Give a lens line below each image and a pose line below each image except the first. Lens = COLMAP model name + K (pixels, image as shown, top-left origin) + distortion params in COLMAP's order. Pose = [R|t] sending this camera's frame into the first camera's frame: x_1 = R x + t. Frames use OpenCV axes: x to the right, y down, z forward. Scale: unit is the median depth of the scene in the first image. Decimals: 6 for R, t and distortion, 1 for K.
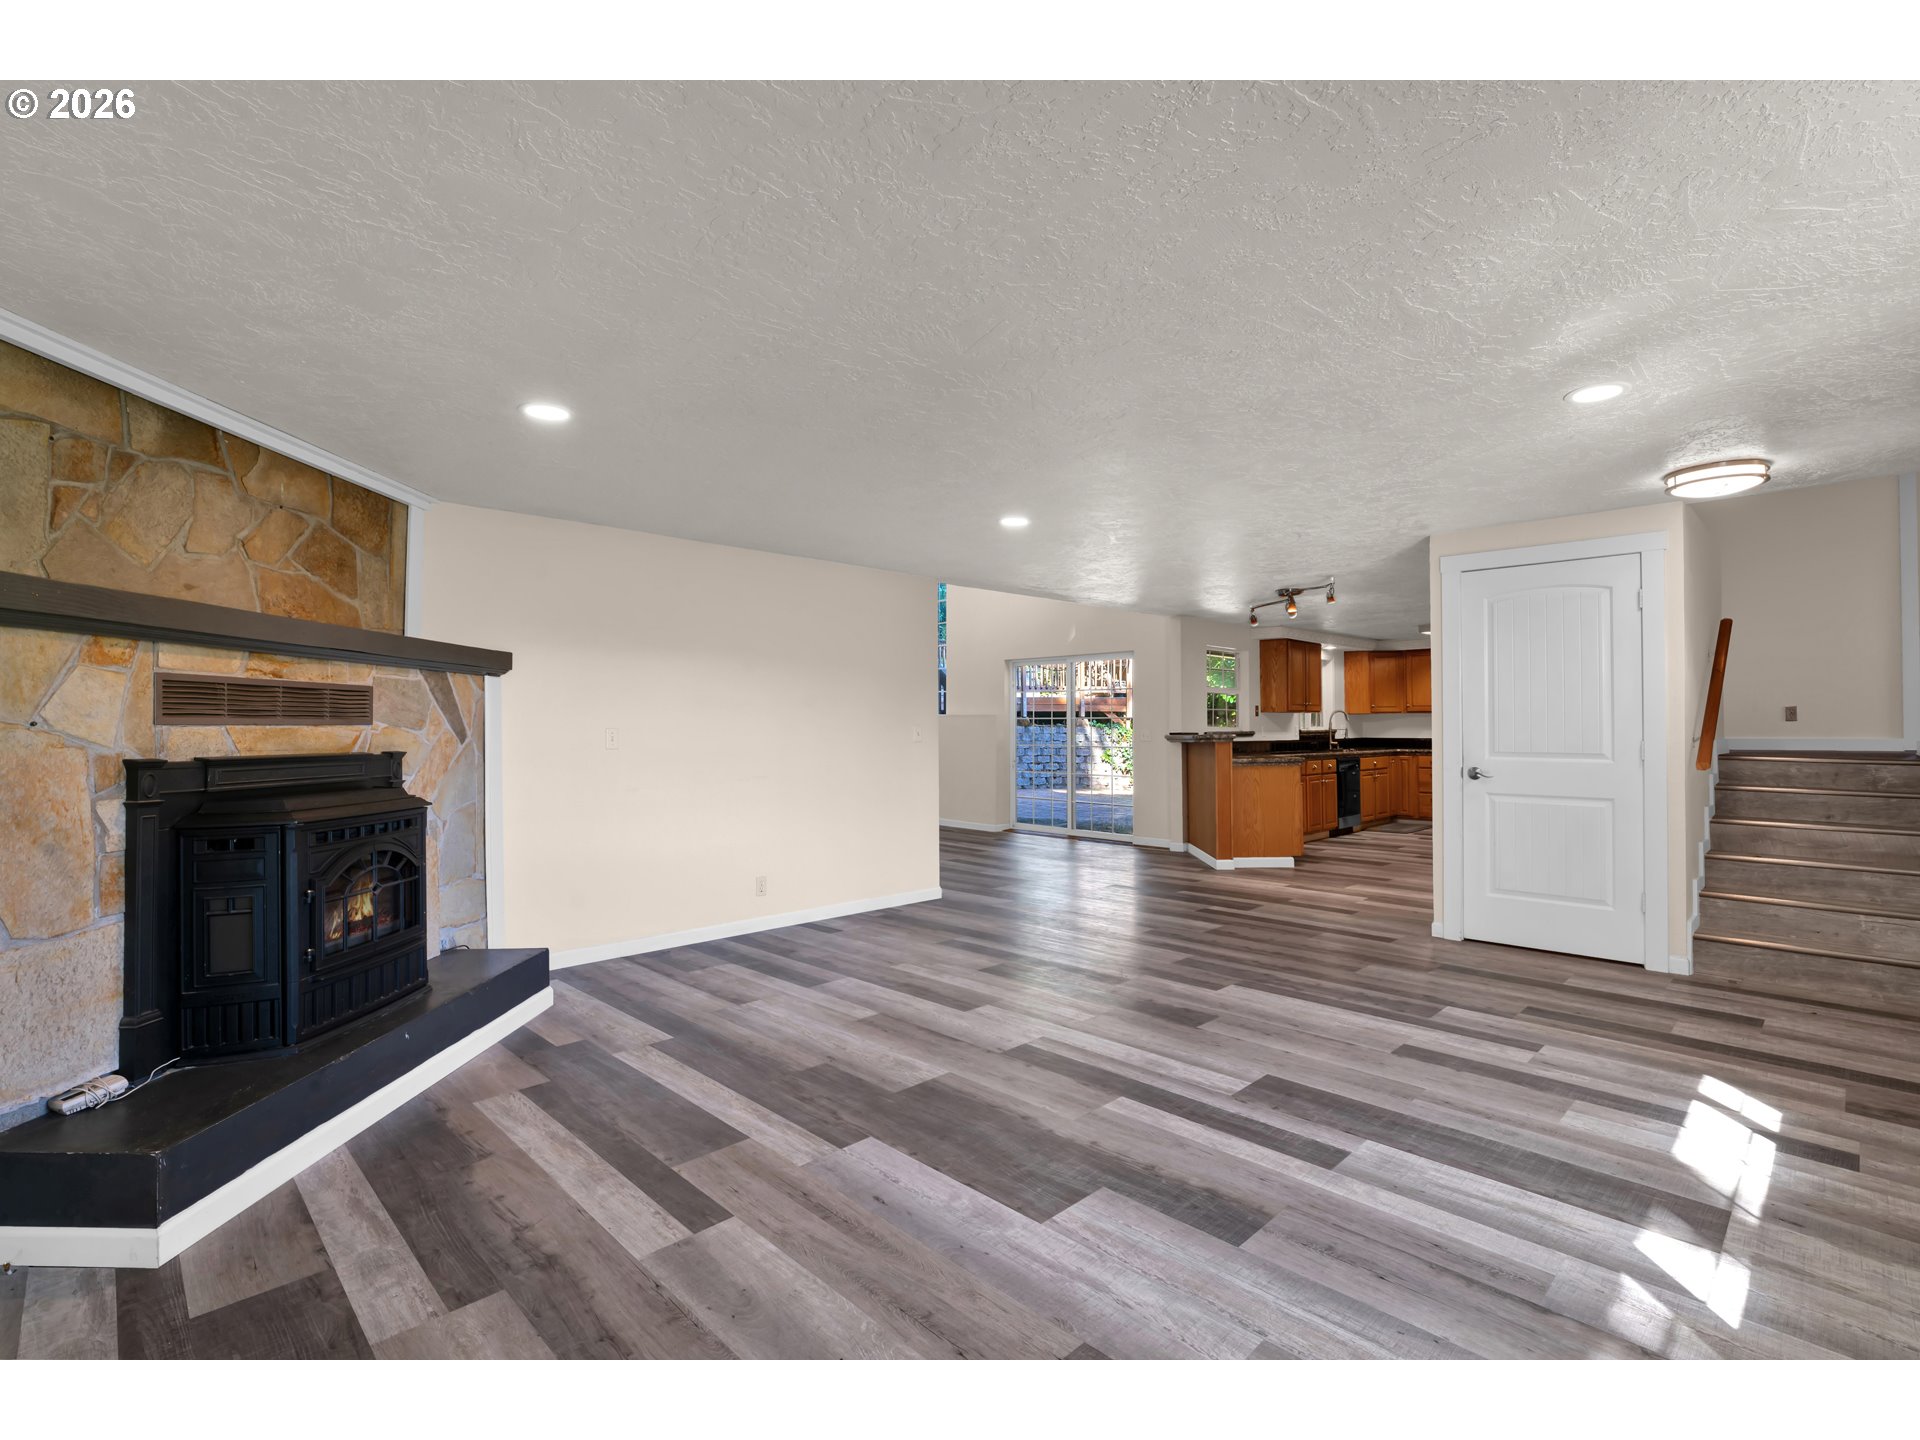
lens RADIAL K [[973.3, 0, 911.1], [0, 973.3, 699.1], [0, 0, 1]] dist [-0.001628, -0.000625]
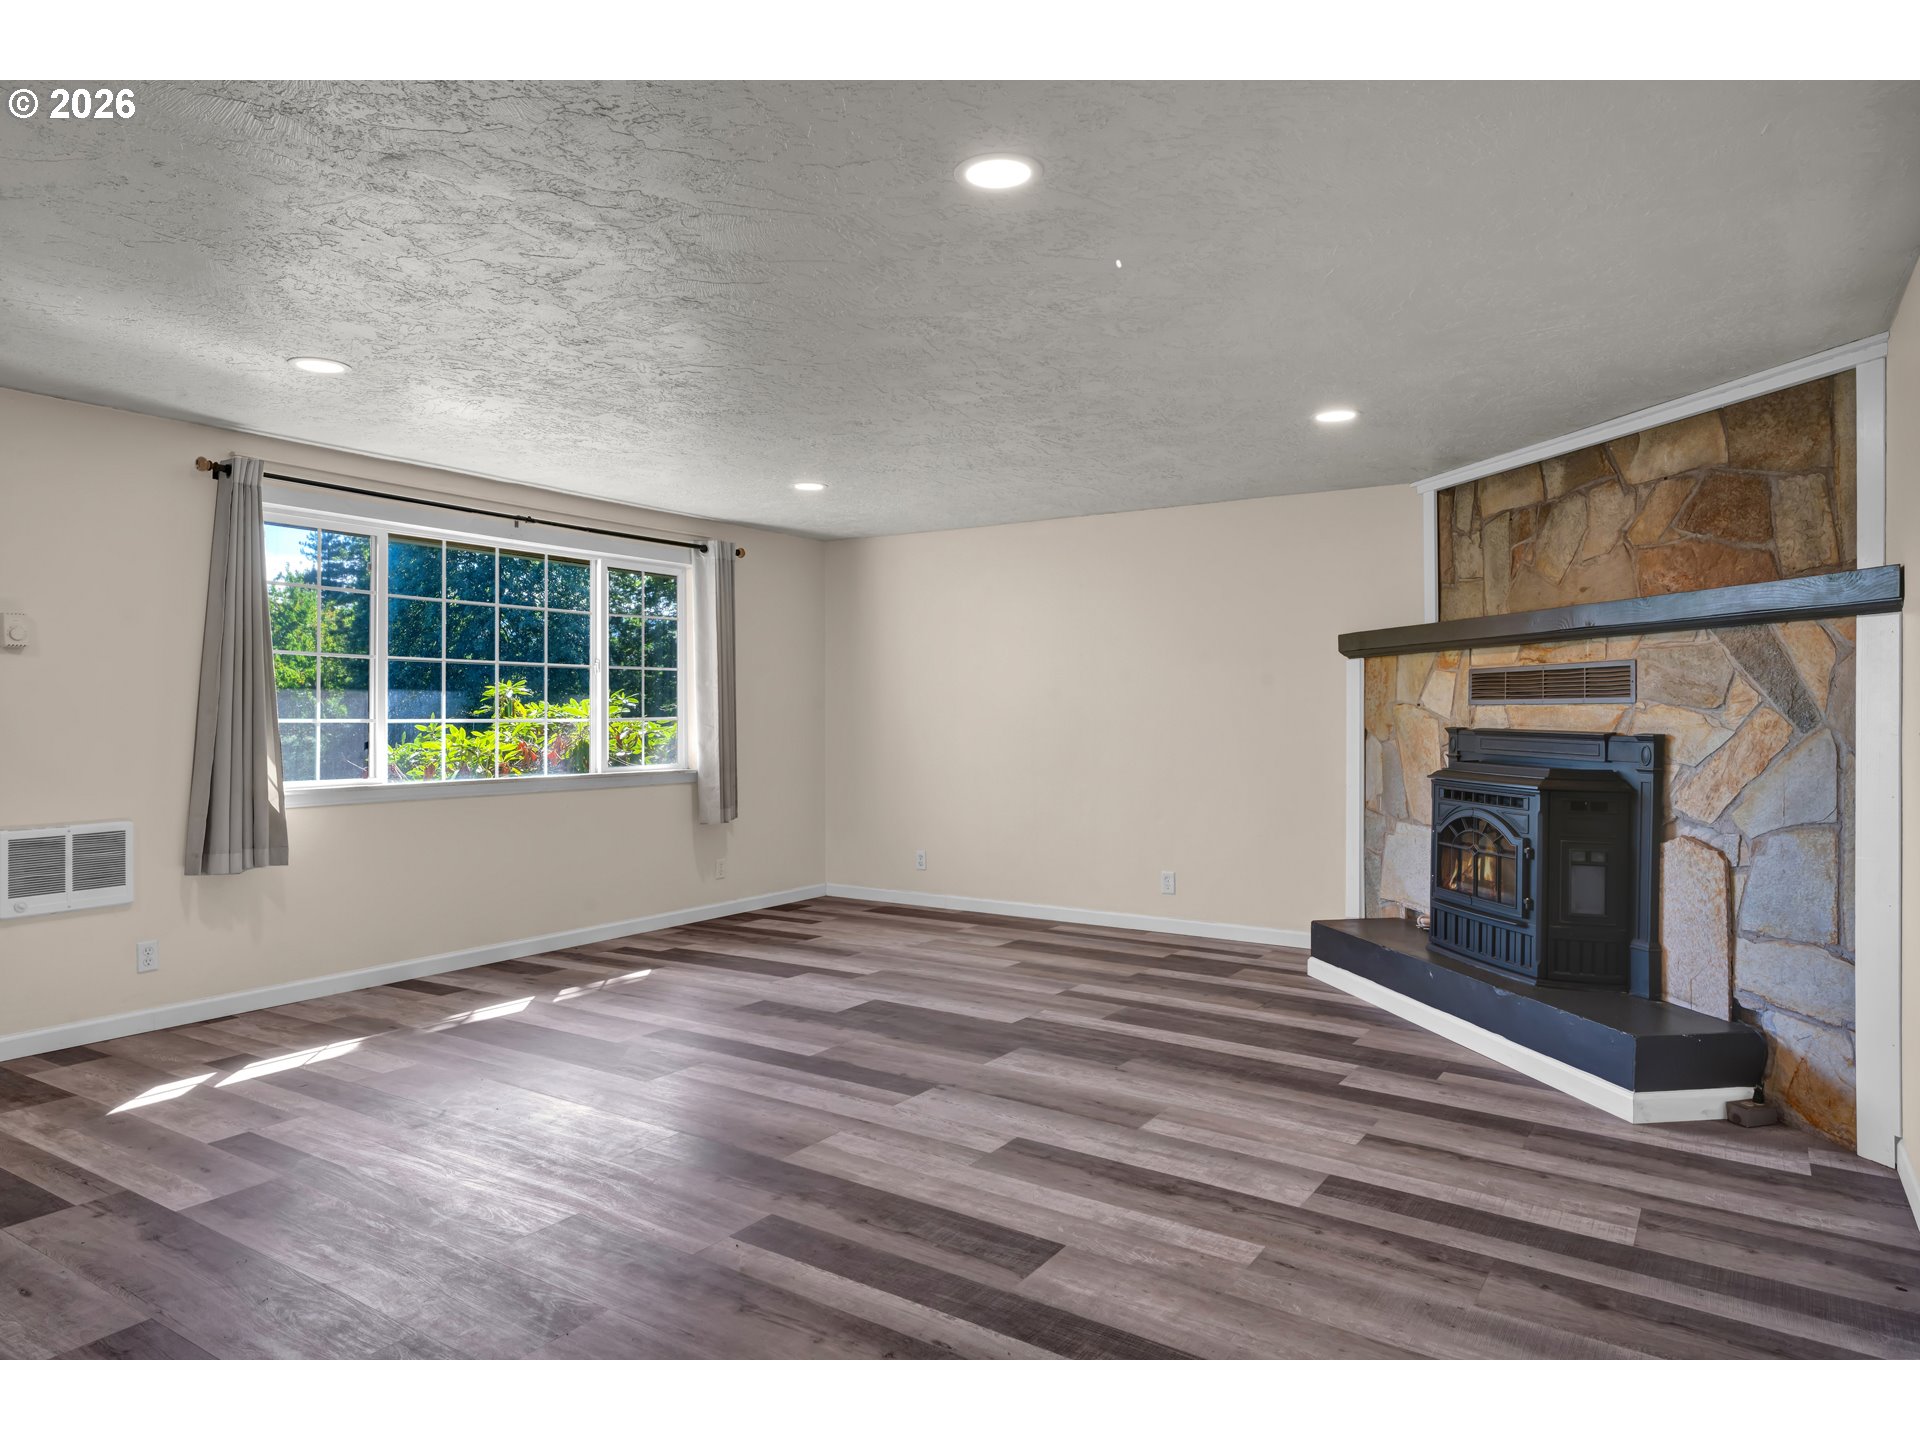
lens RADIAL K [[1049.3, 0, 960.0], [0, 1049.3, 720.0], [0, 0, 1]] dist [-0.021669, -0.000867]
pose [[-0.966877, 0.001910, -0.255234, 0.295333], [0.006492, 0.999832, -0.017113, 0.056156], [0.255159, -0.018203, -0.966728, 1.820302]]
